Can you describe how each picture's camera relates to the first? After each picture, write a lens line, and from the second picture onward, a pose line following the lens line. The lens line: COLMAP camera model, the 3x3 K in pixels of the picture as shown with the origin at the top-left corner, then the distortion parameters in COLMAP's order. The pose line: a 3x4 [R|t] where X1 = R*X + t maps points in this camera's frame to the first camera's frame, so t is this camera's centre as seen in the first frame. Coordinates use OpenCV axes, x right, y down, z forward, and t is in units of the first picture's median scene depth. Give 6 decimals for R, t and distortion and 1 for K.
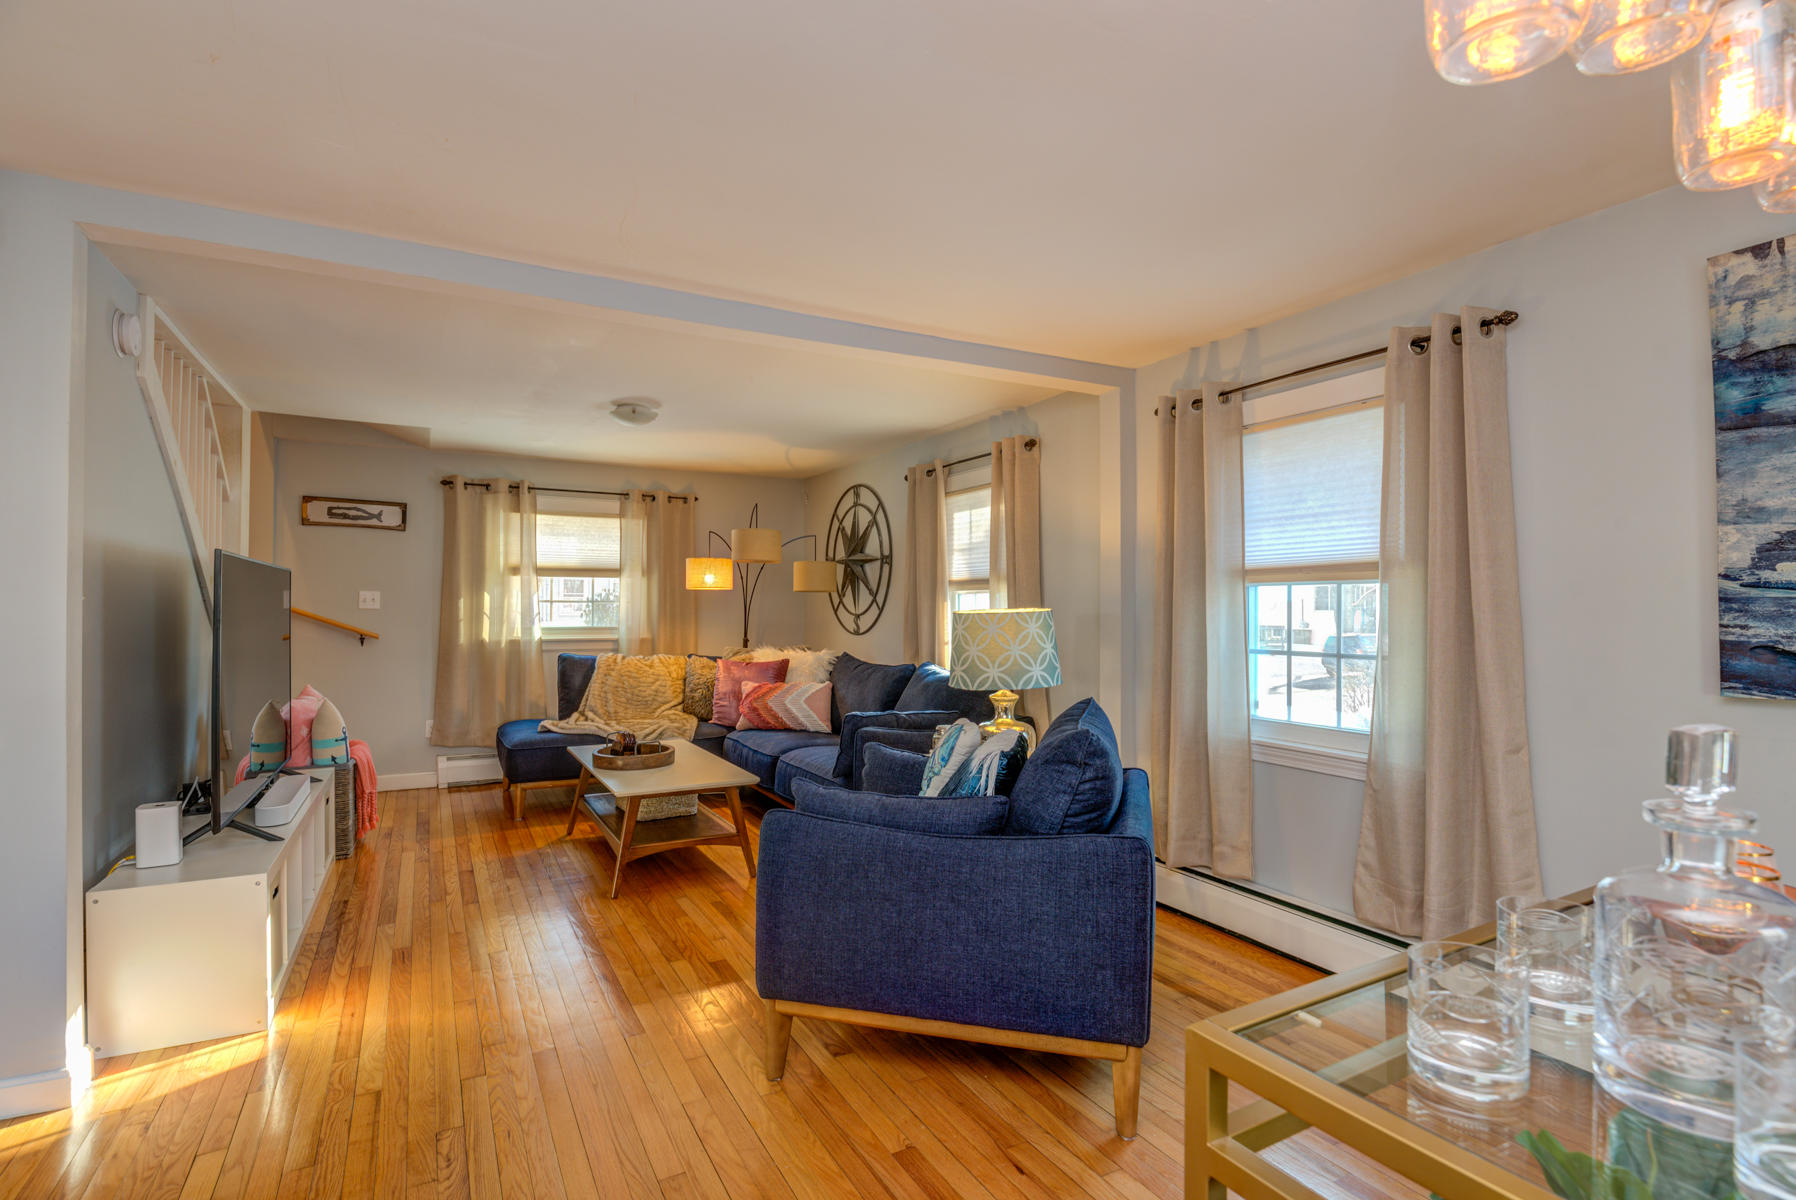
lens RADIAL K [[863.6, 0, 907.0], [0, 863.6, 605.0], [0, 0, 1]] dist [-0.022143, -0.000288]
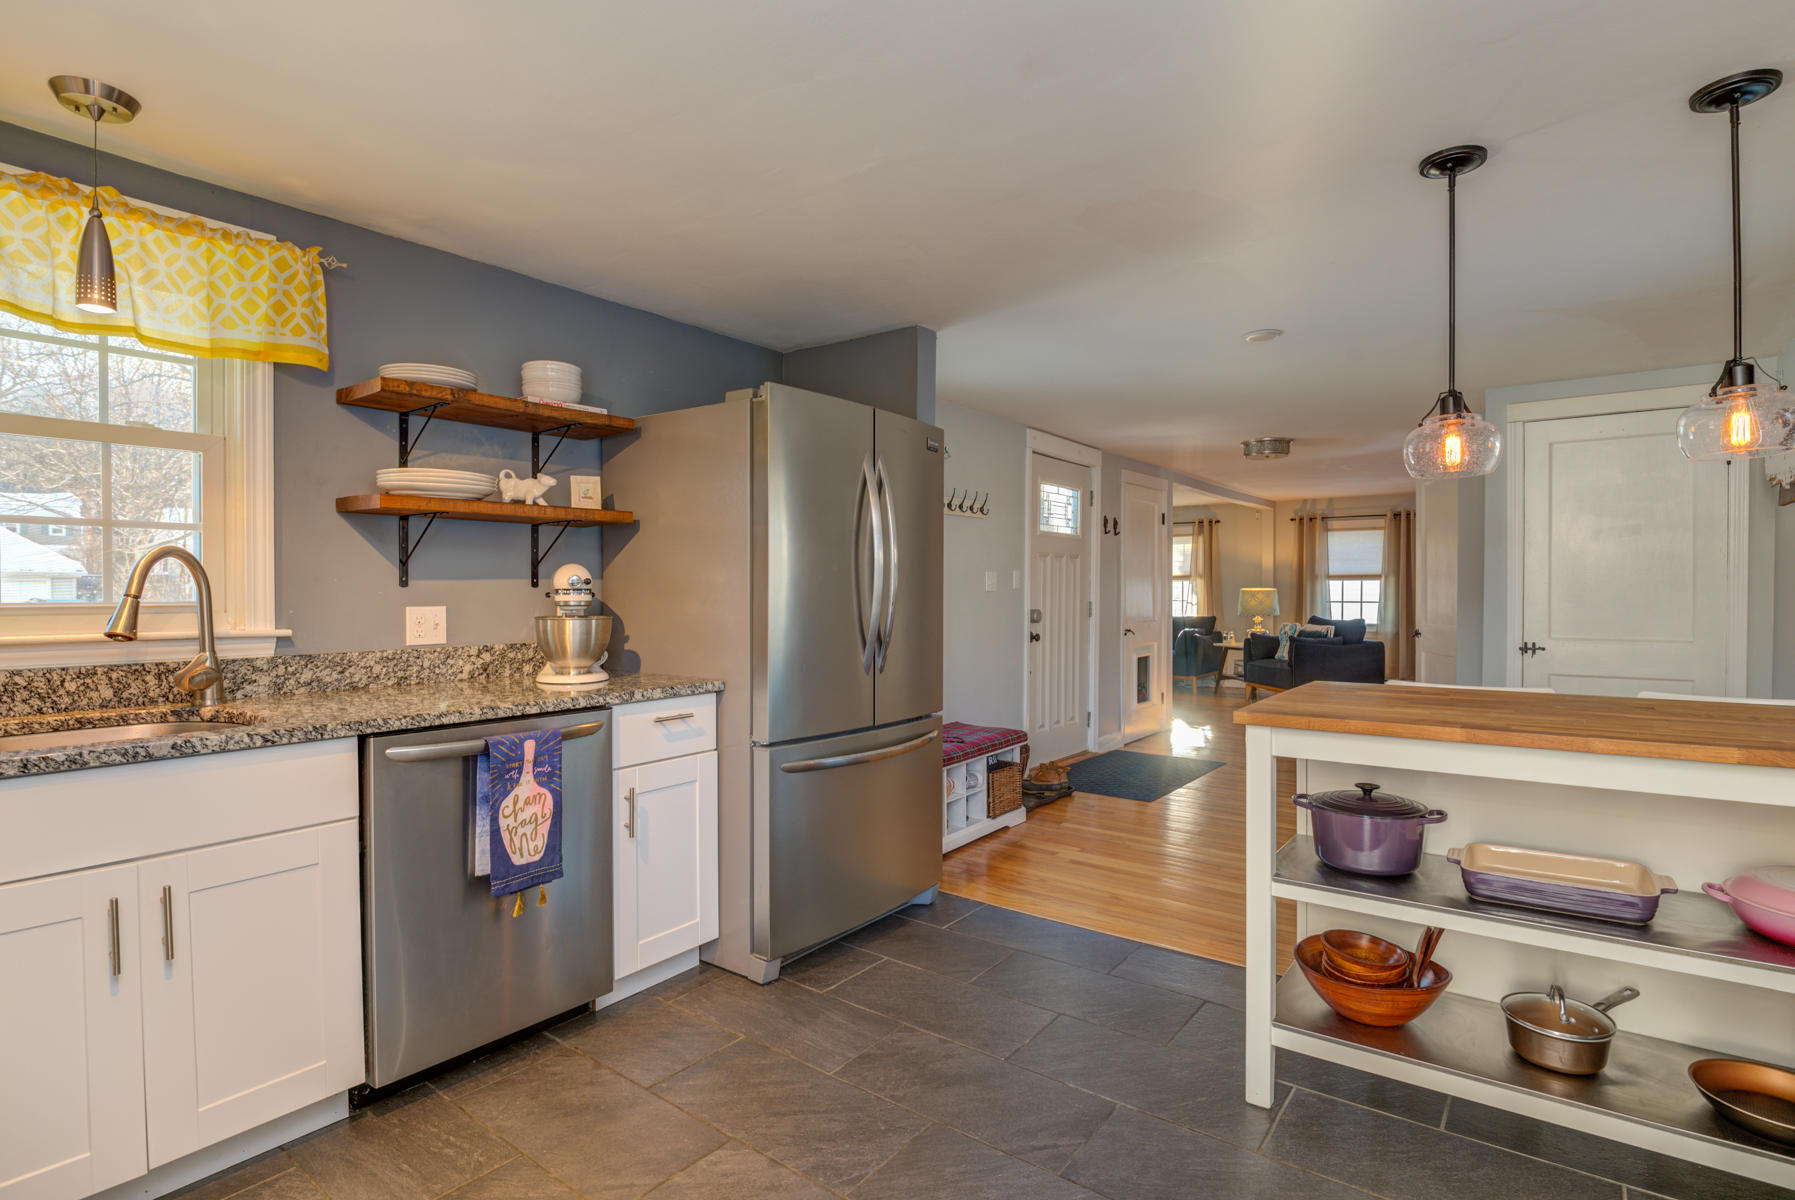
lens RADIAL K [[863.1, 0, 895.7], [0, 863.1, 594.8], [0, 0, 1]] dist [-0.022143, -0.000288]
pose [[0.920255, -0.010680, 0.391173, -1.260879], [0.004749, 0.999859, 0.016129, -0.015416], [-0.391290, -0.012985, 0.920176, -0.690341]]
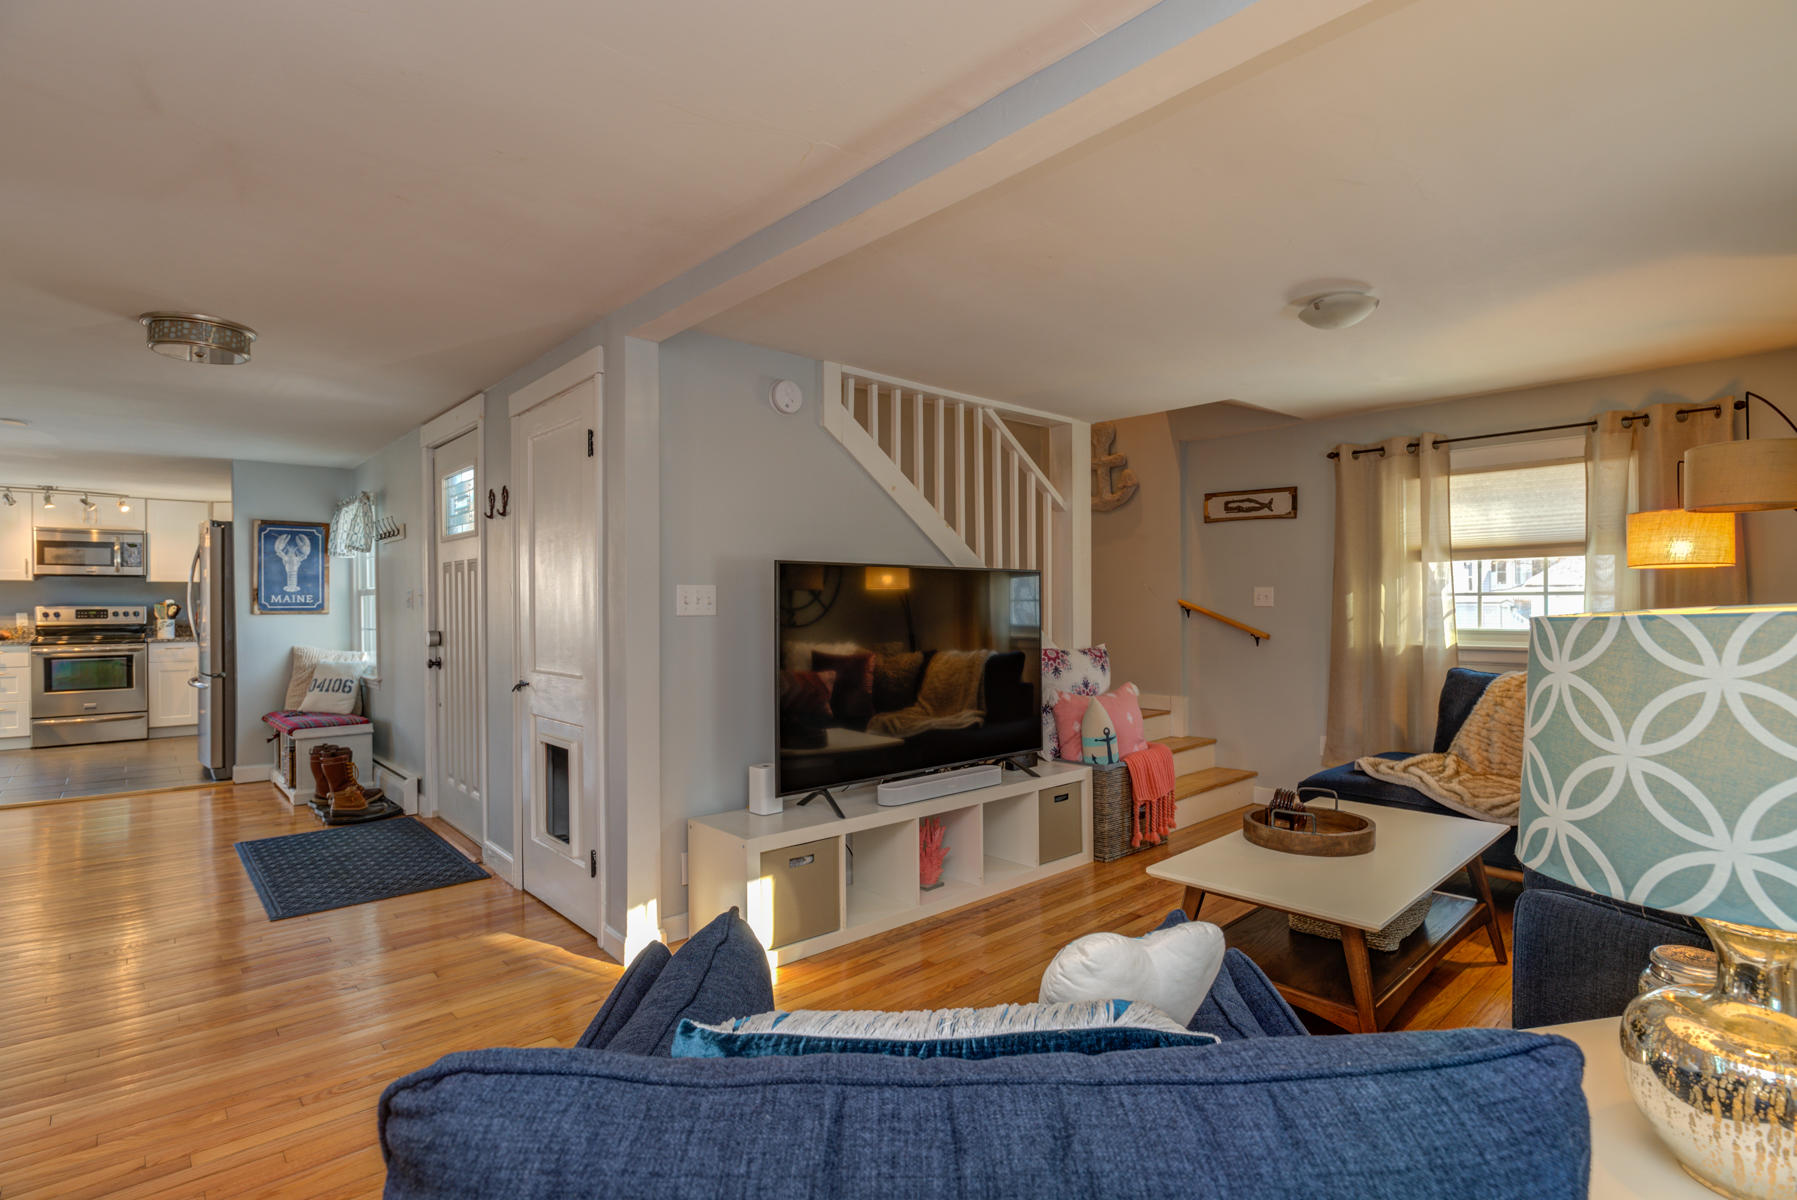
lens RADIAL K [[864.0, 0, 900.6], [0, 864.0, 608.0], [0, 0, 1]] dist [-0.022143, -0.000288]
pose [[0.230937, -0.003786, -0.972961, 0.183549], [0.012373, 0.999923, -0.000954, 0.002169], [0.972890, -0.011819, 0.230966, 0.400054]]
